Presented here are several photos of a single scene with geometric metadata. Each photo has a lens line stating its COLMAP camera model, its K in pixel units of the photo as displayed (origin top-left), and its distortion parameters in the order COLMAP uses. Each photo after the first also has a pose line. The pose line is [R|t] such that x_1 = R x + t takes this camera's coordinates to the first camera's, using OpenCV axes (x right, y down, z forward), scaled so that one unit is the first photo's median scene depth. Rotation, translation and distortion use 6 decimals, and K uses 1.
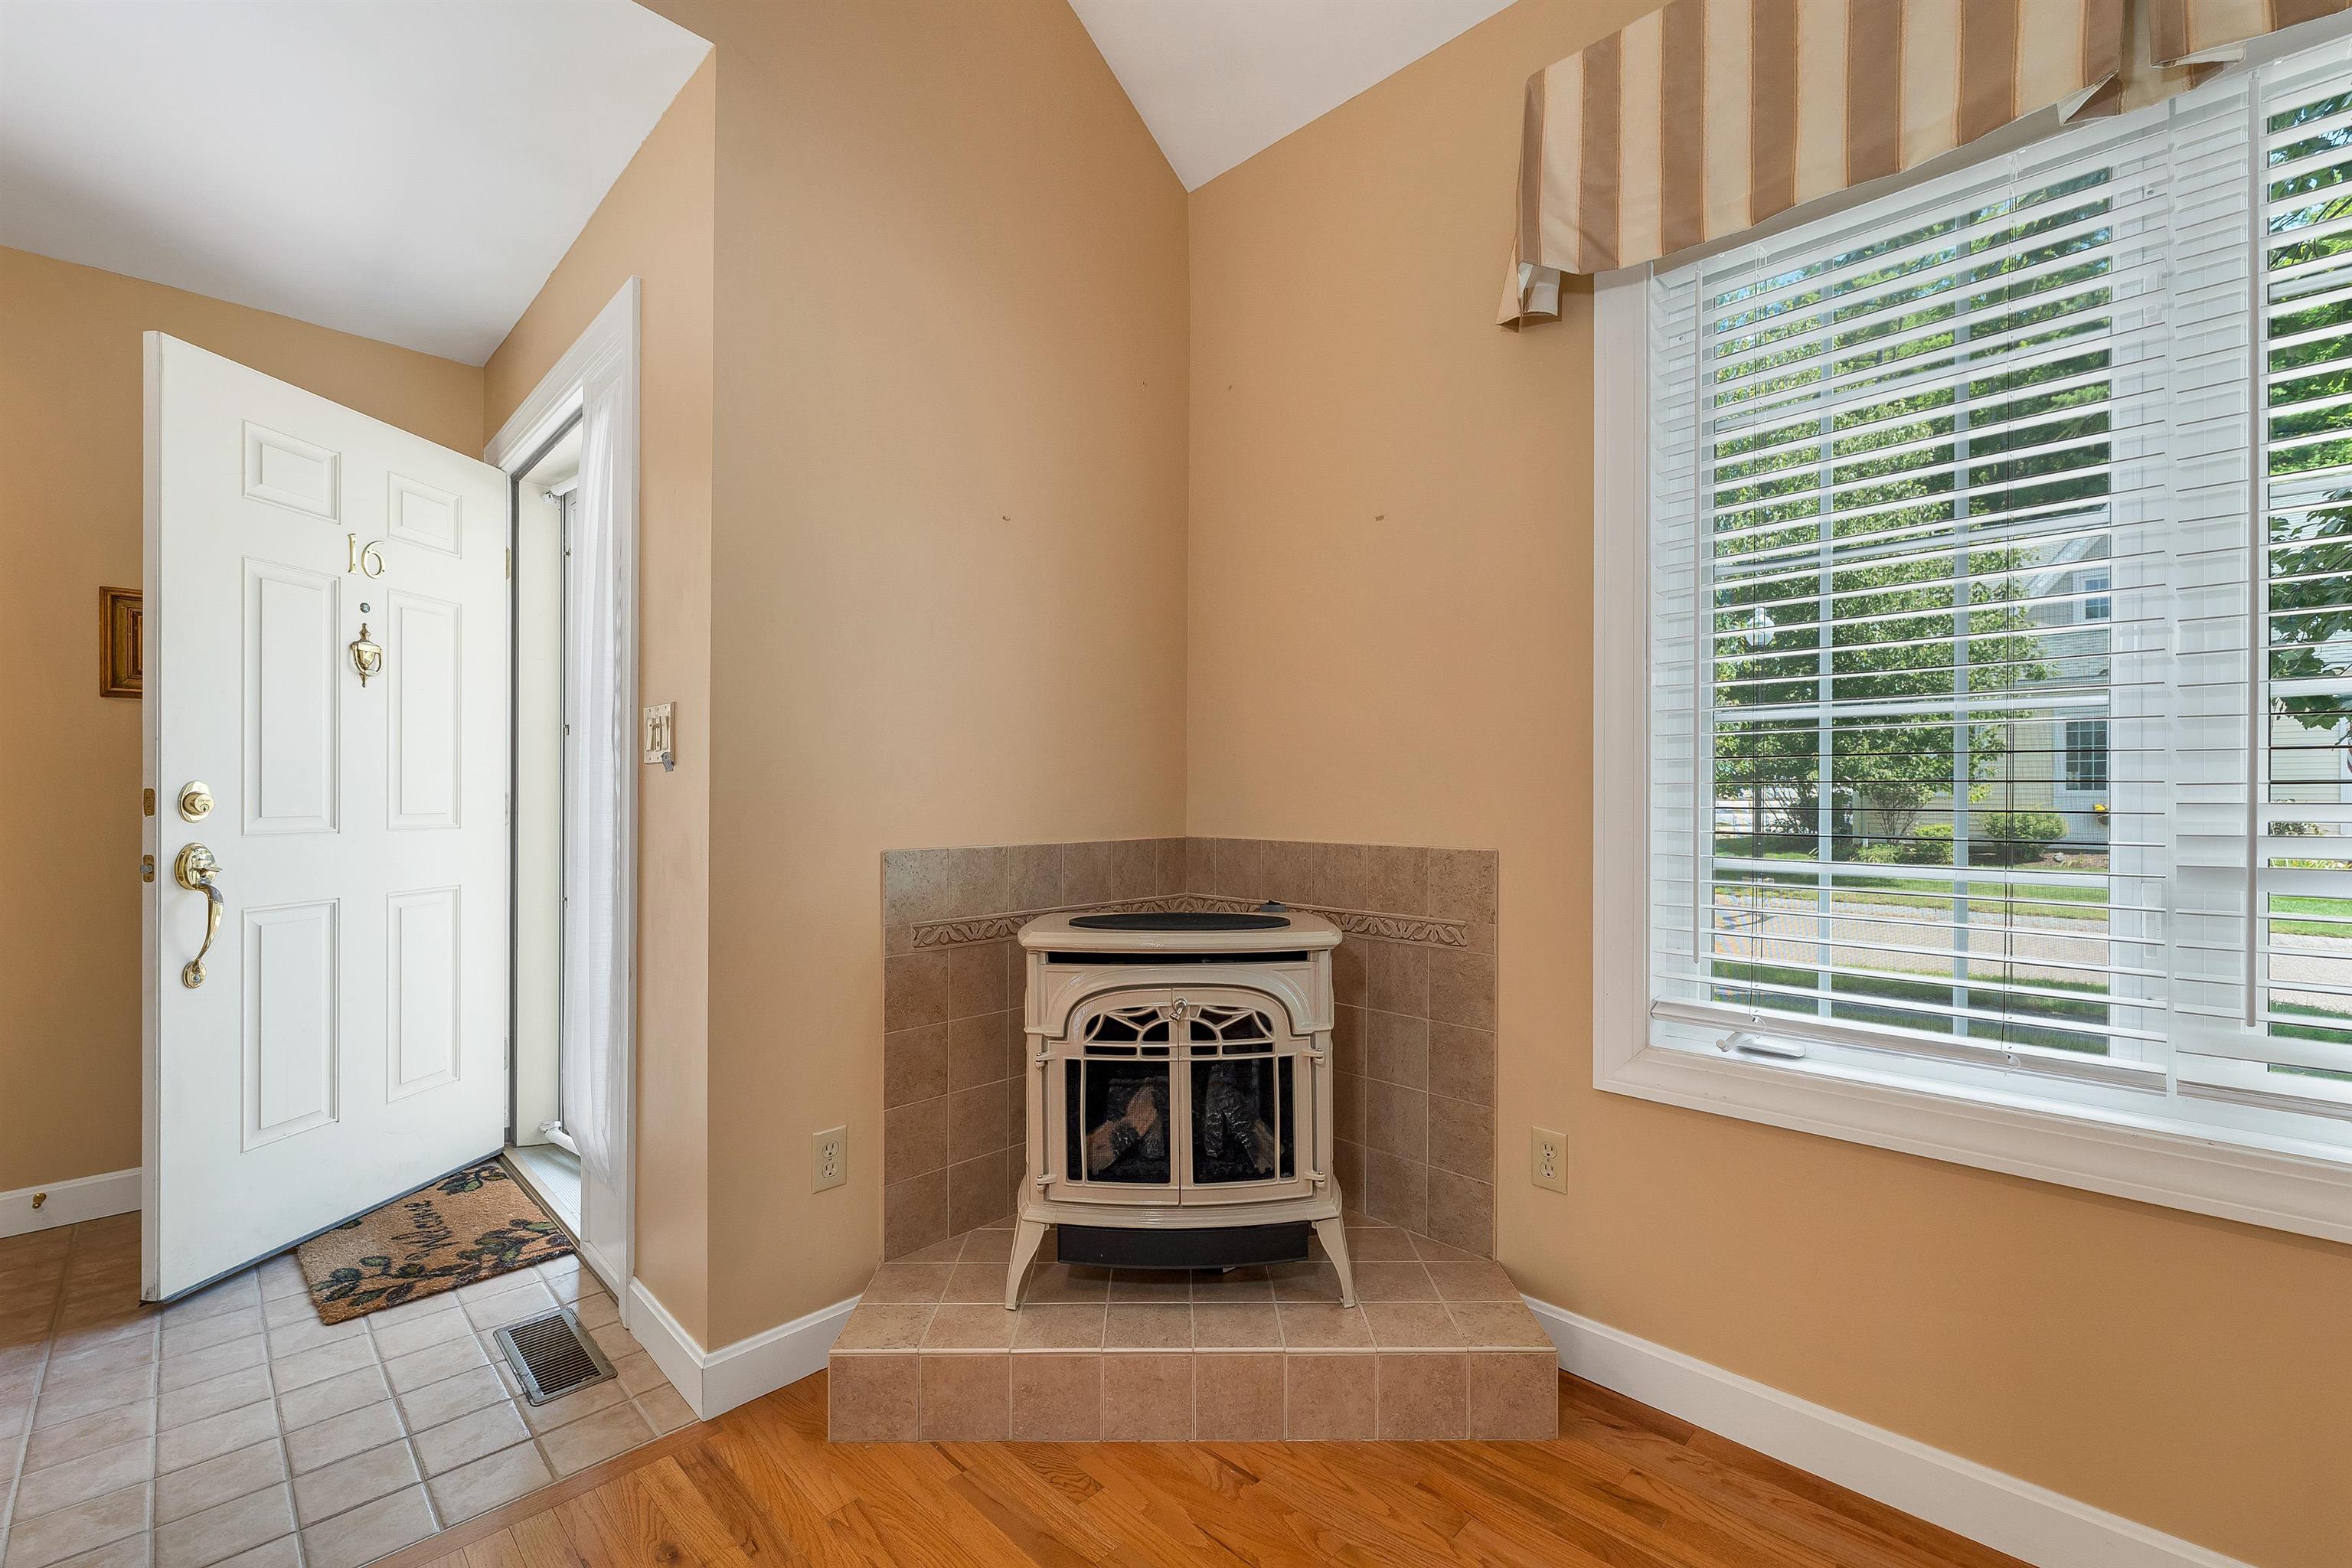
lens RADIAL K [[995.5, 0, 1167.8], [0, 995.5, 801.2], [0, 0, 1]] dist [0.001756, 0.000033]
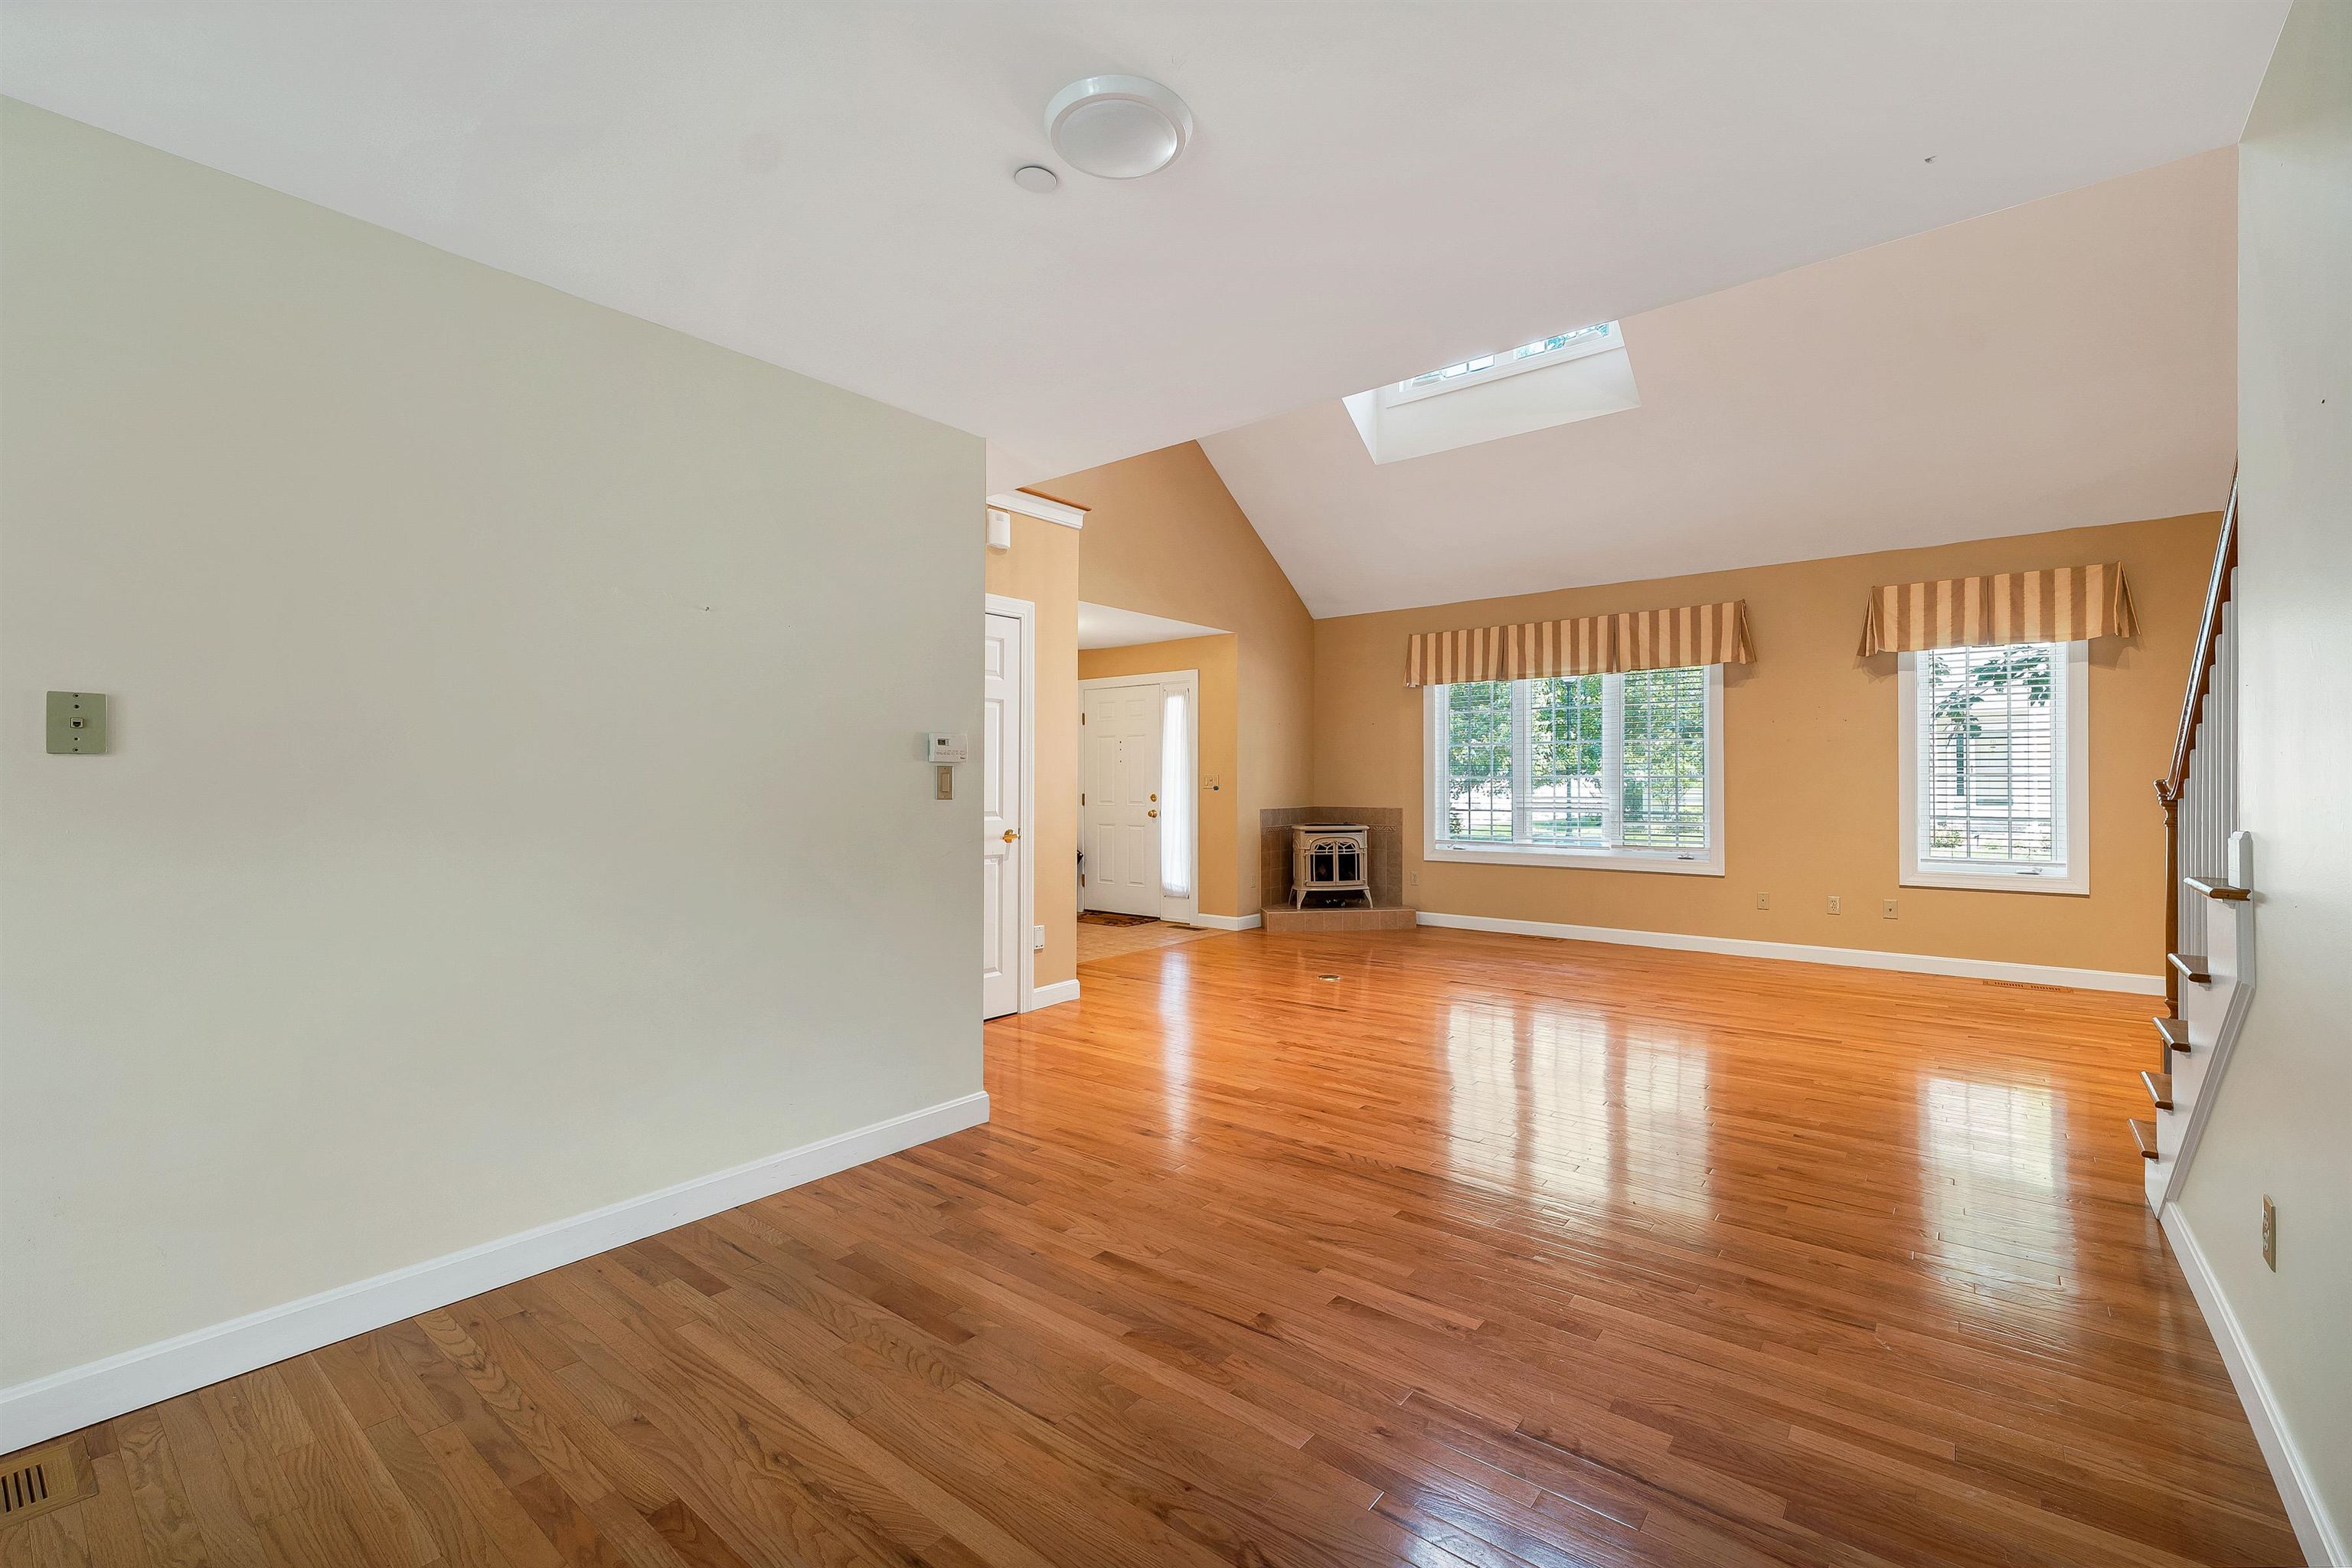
lens RADIAL K [[991.9, 0, 1183.8], [0, 991.9, 782.0], [0, 0, 1]] dist [-0.001427, -0.000771]
pose [[0.993585, -0.002789, 0.113054, -1.162809], [0.003285, 0.999986, -0.004201, -0.051441], [-0.113040, 0.004545, 0.993580, -3.351411]]
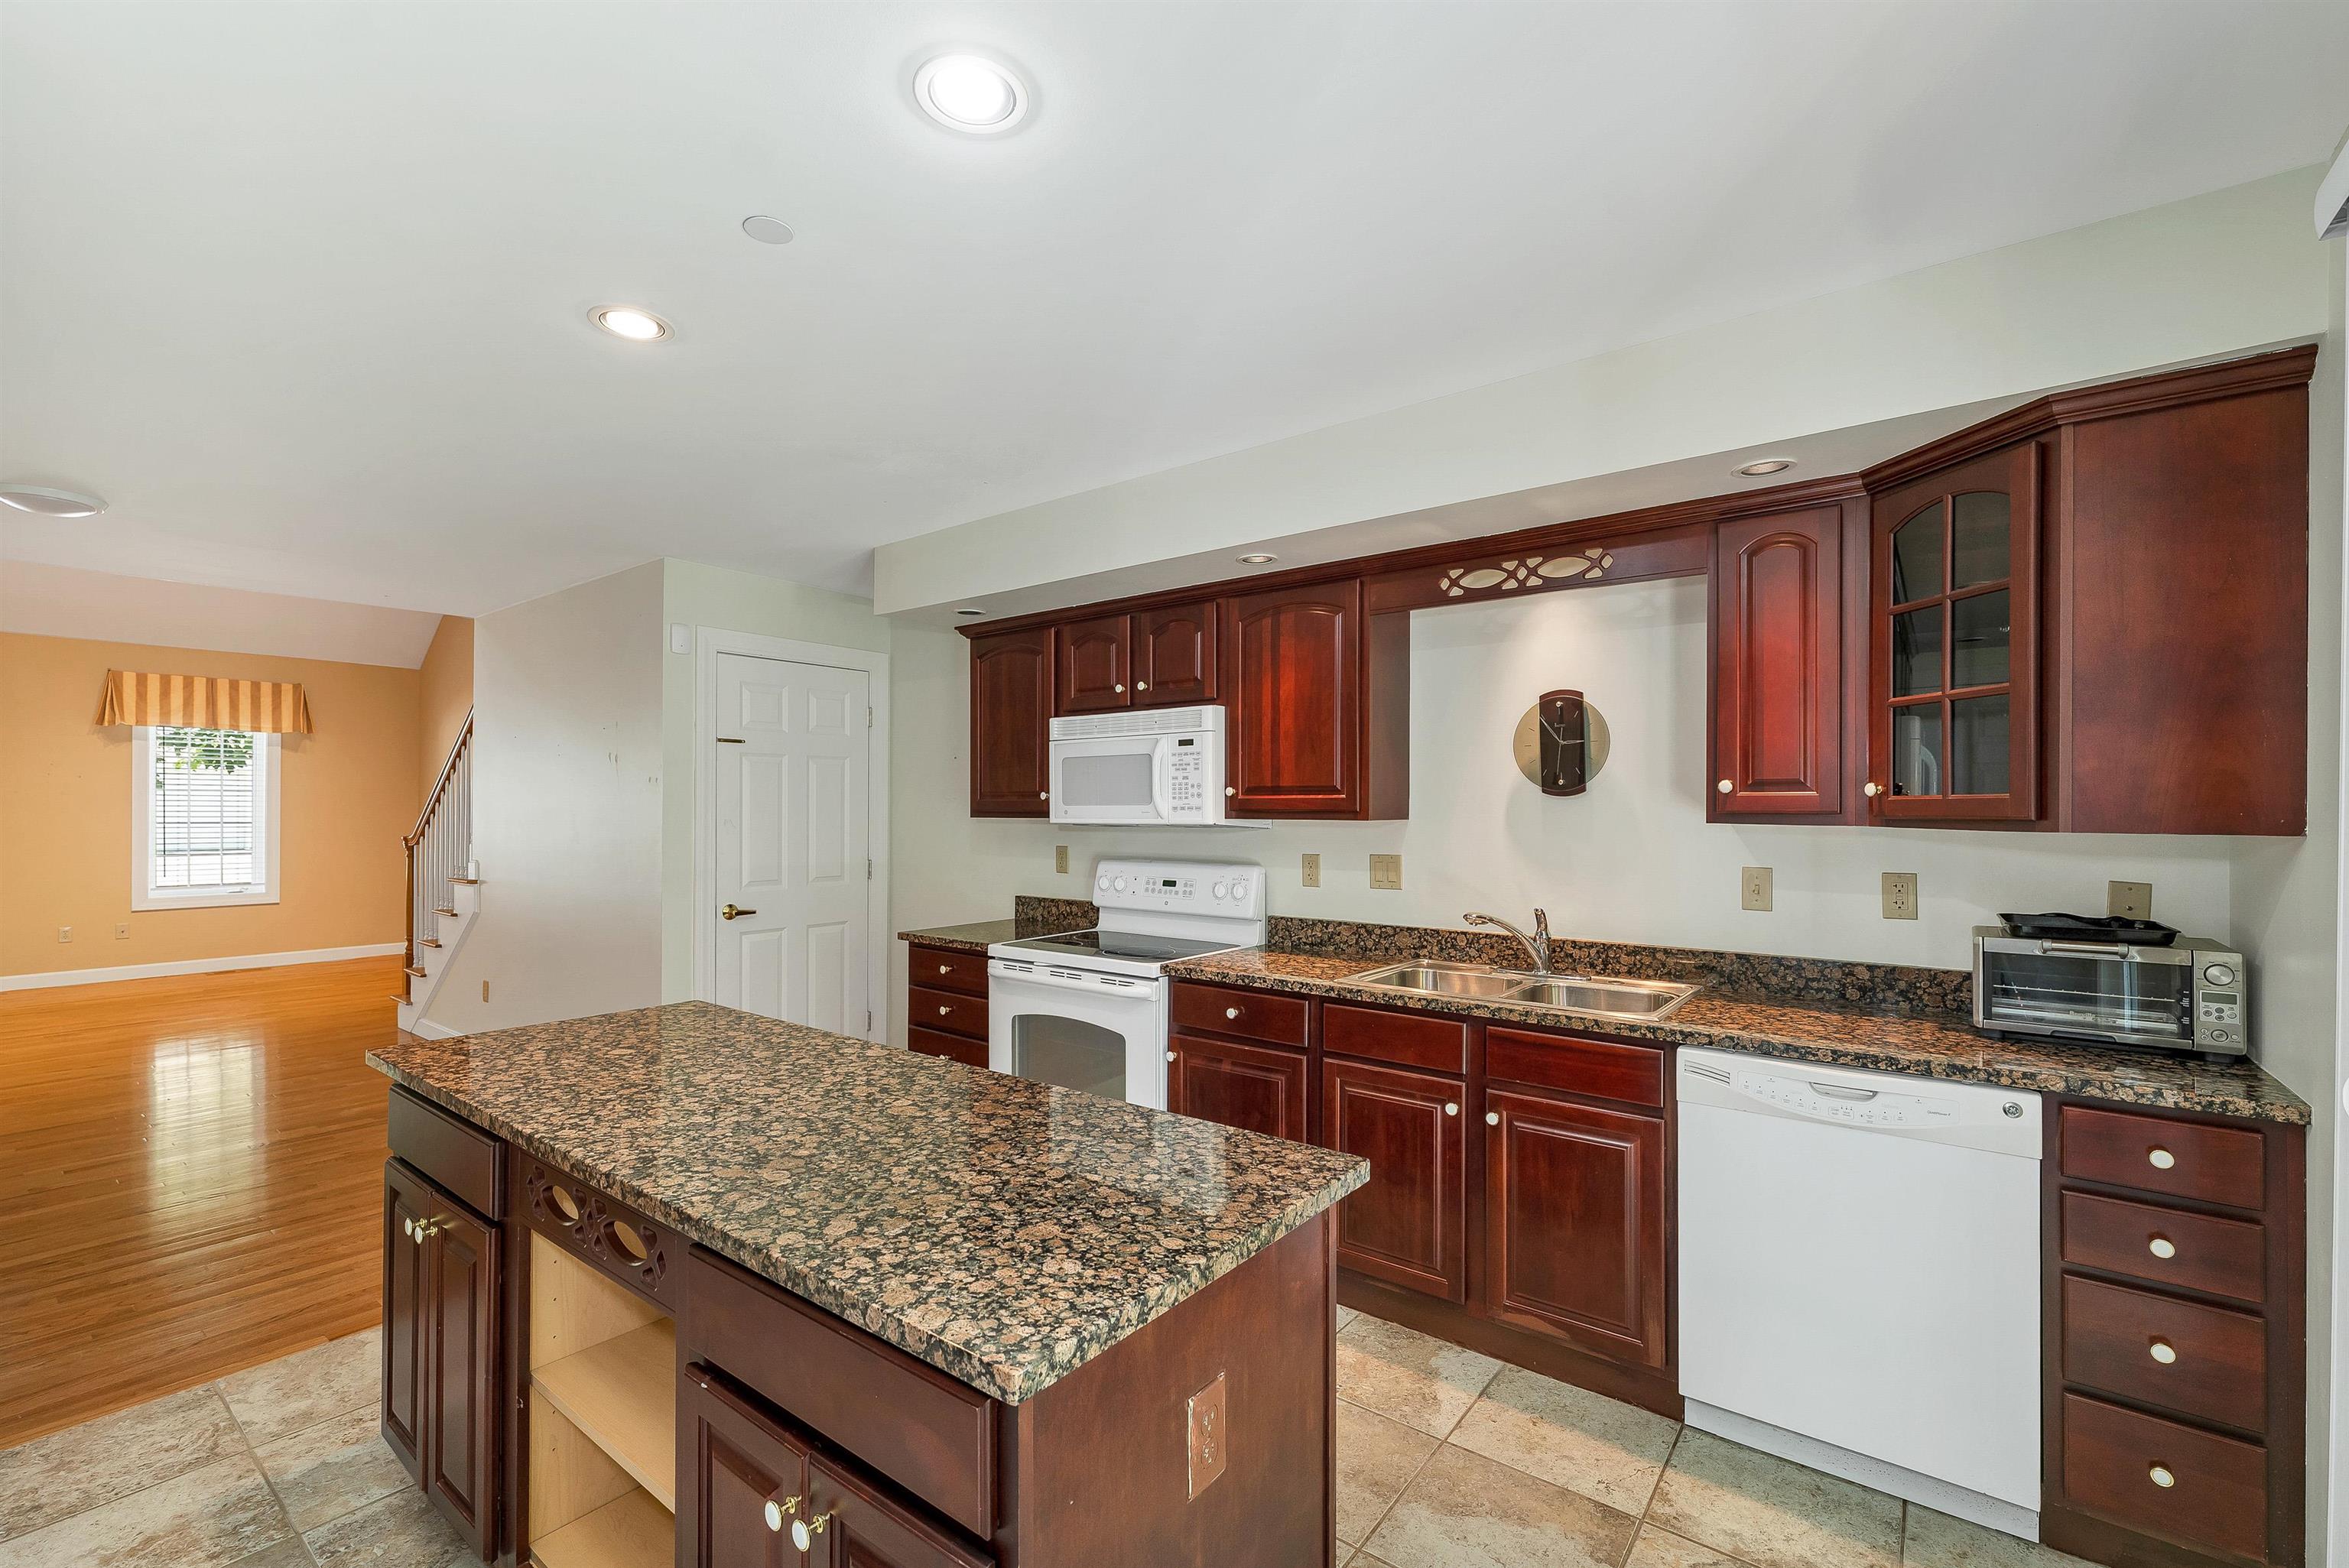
lens RADIAL K [[994.1, 0, 1166.3], [0, 994.1, 801.1], [0, 0, 1]] dist [0.001756, 0.000033]
pose [[-0.128359, 0.000100, 0.991728, -3.212033], [-0.002212, 0.999997, -0.000387, -0.184050], [-0.991725, -0.002244, -0.128359, -4.144789]]
